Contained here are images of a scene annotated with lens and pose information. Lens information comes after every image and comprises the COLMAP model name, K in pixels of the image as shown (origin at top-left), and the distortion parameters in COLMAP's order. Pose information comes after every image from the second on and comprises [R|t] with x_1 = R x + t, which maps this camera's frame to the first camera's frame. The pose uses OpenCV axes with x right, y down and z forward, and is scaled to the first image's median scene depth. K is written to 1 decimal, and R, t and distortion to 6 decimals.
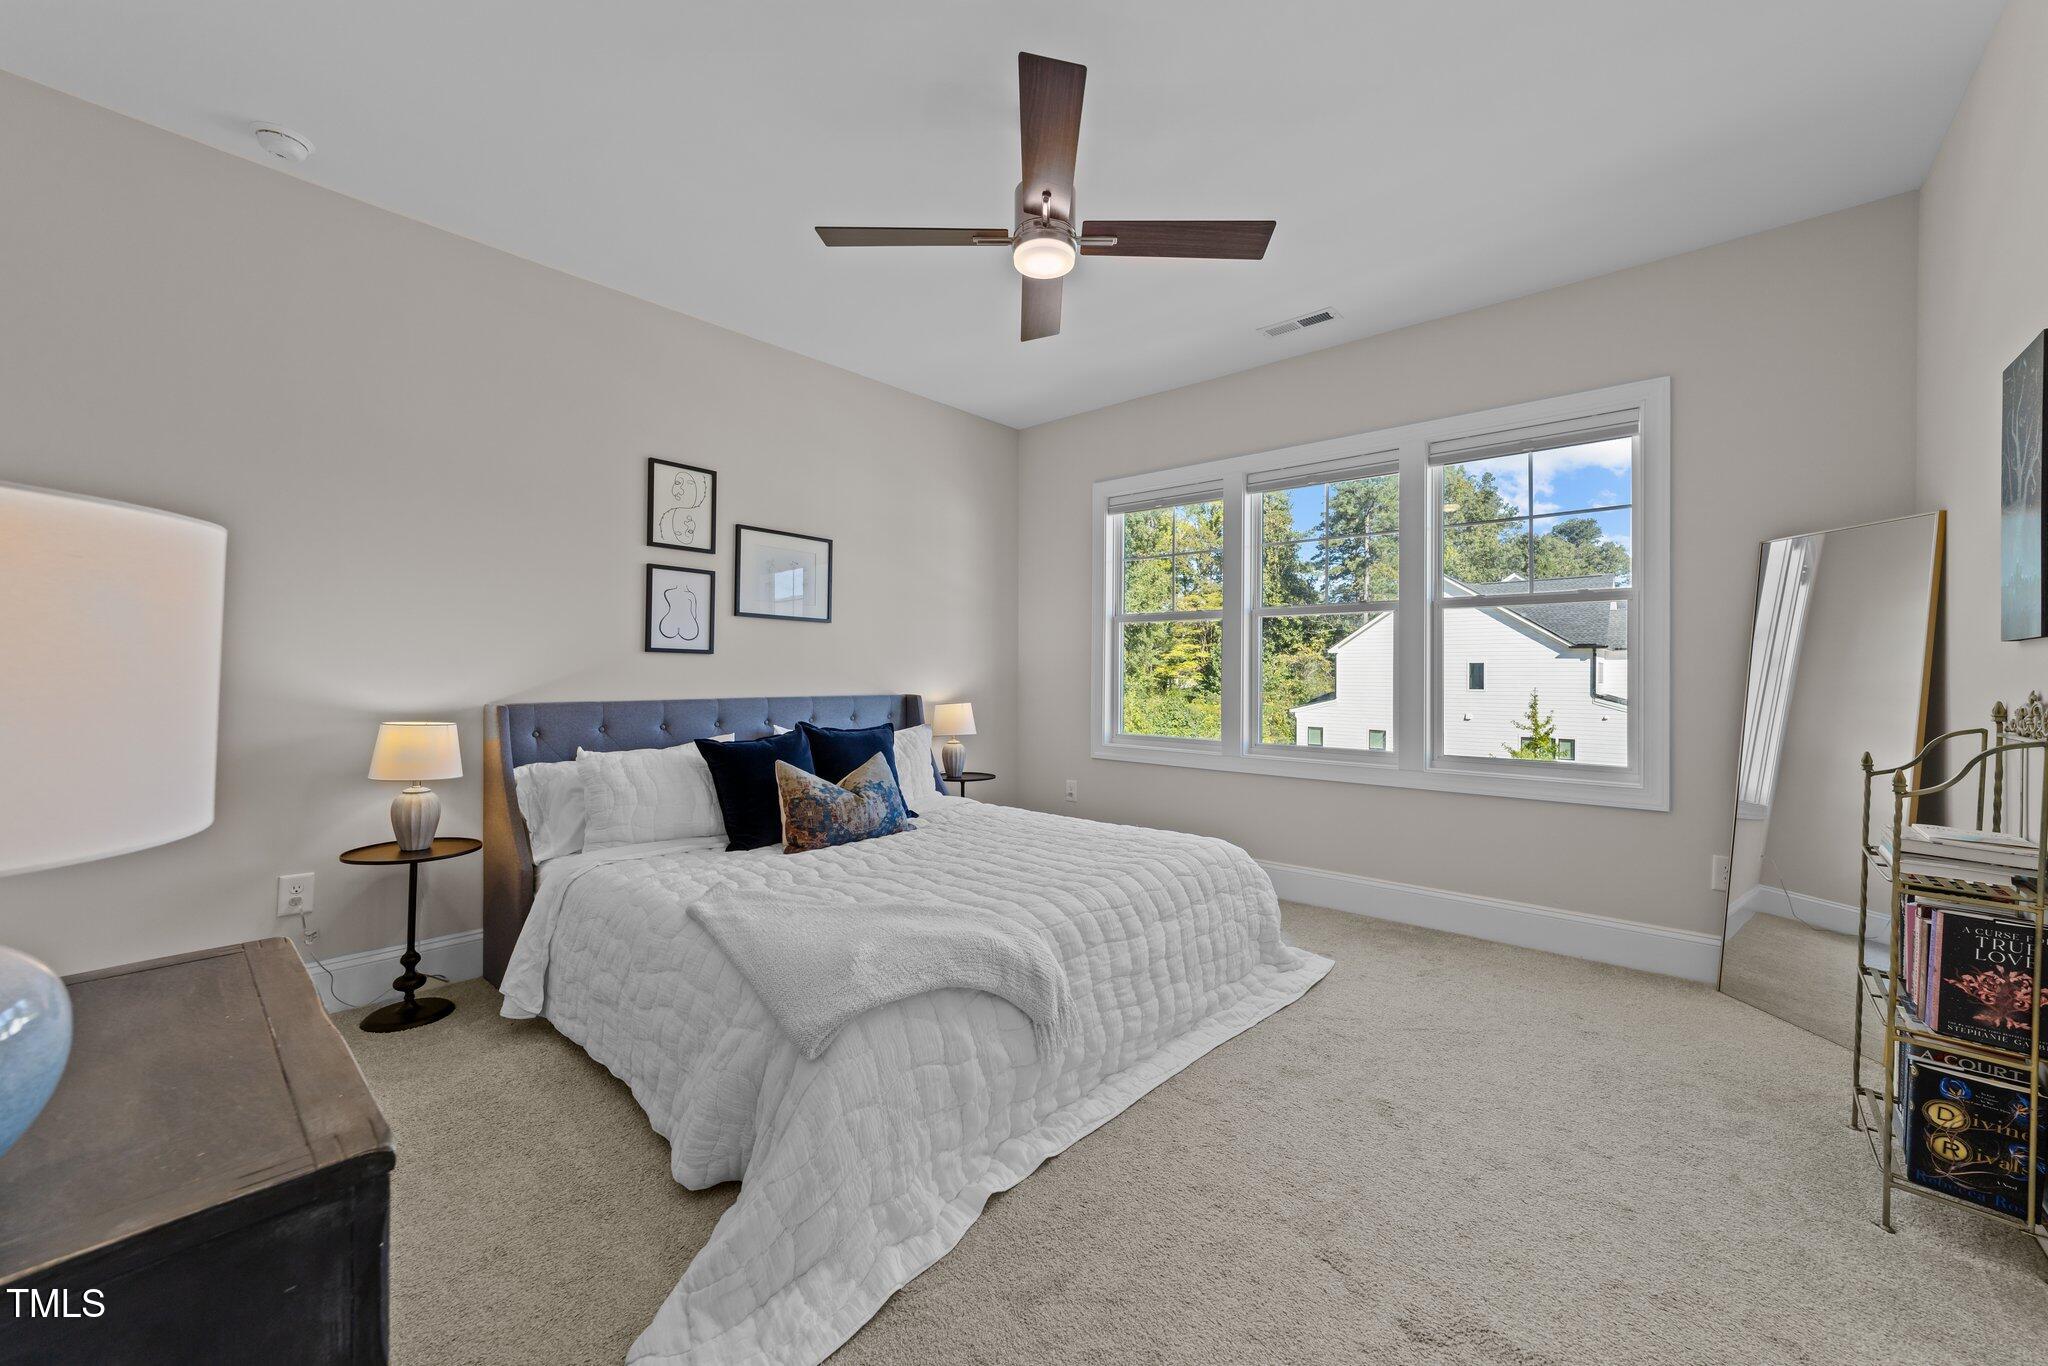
lens RADIAL K [[785.9, 0, 1021.1], [0, 785.9, 679.1], [0, 0, 1]] dist [-0.013158, 0.000153]
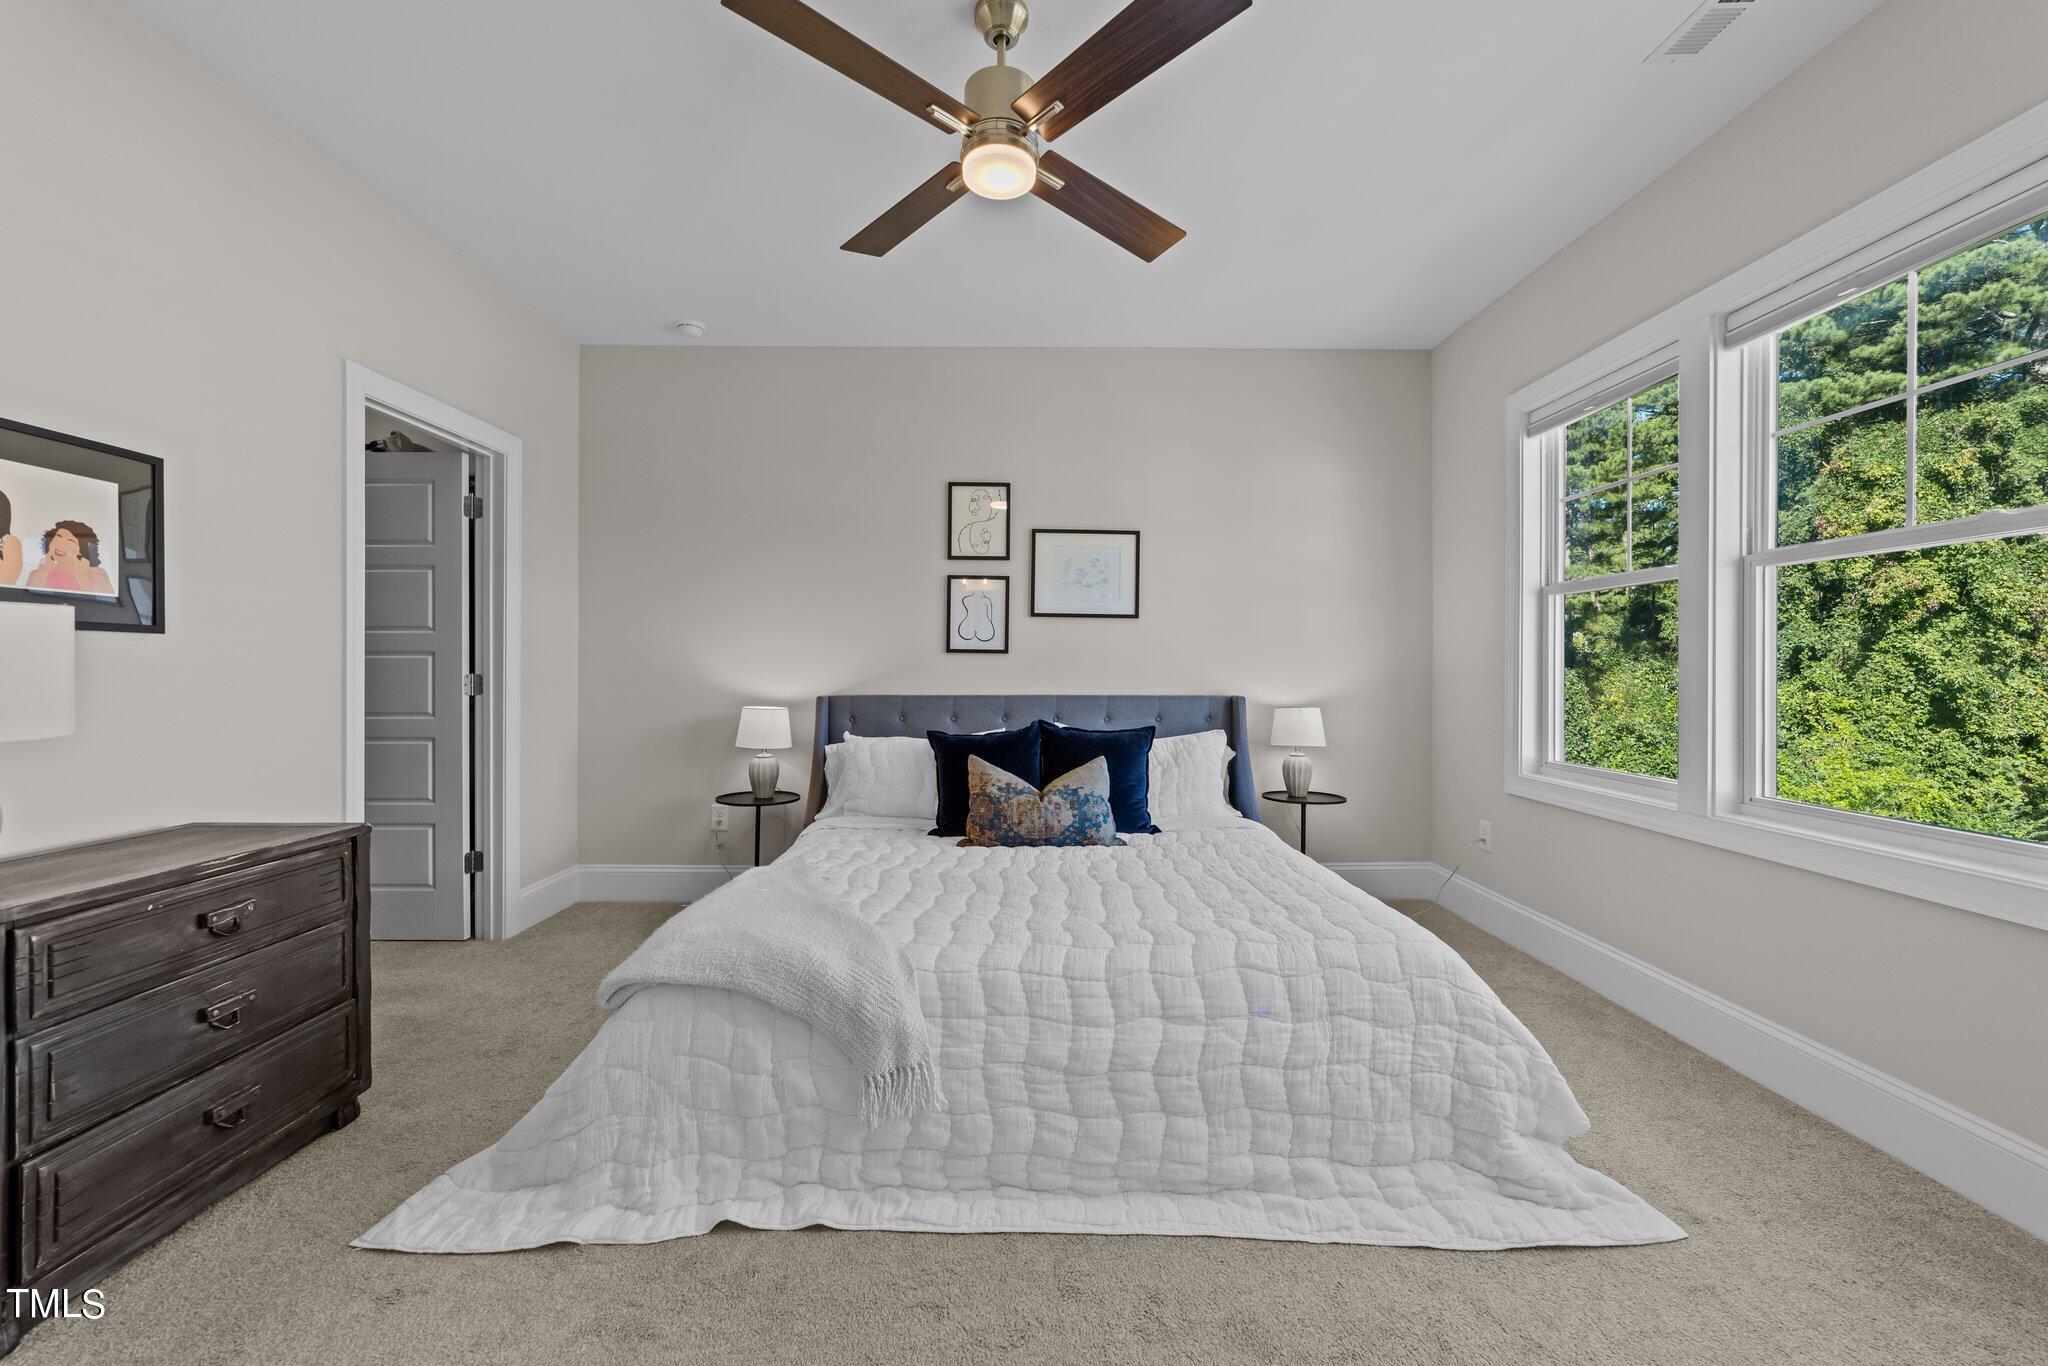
lens RADIAL K [[785.9, 0, 1021.1], [0, 785.9, 679.1], [0, 0, 1]] dist [-0.013158, 0.000153]
pose [[0.670135, 0.005235, -0.742221, 0.523784], [-0.005753, 0.999982, 0.001858, 0.001063], [0.742217, 0.003025, 0.670153, 0.368511]]
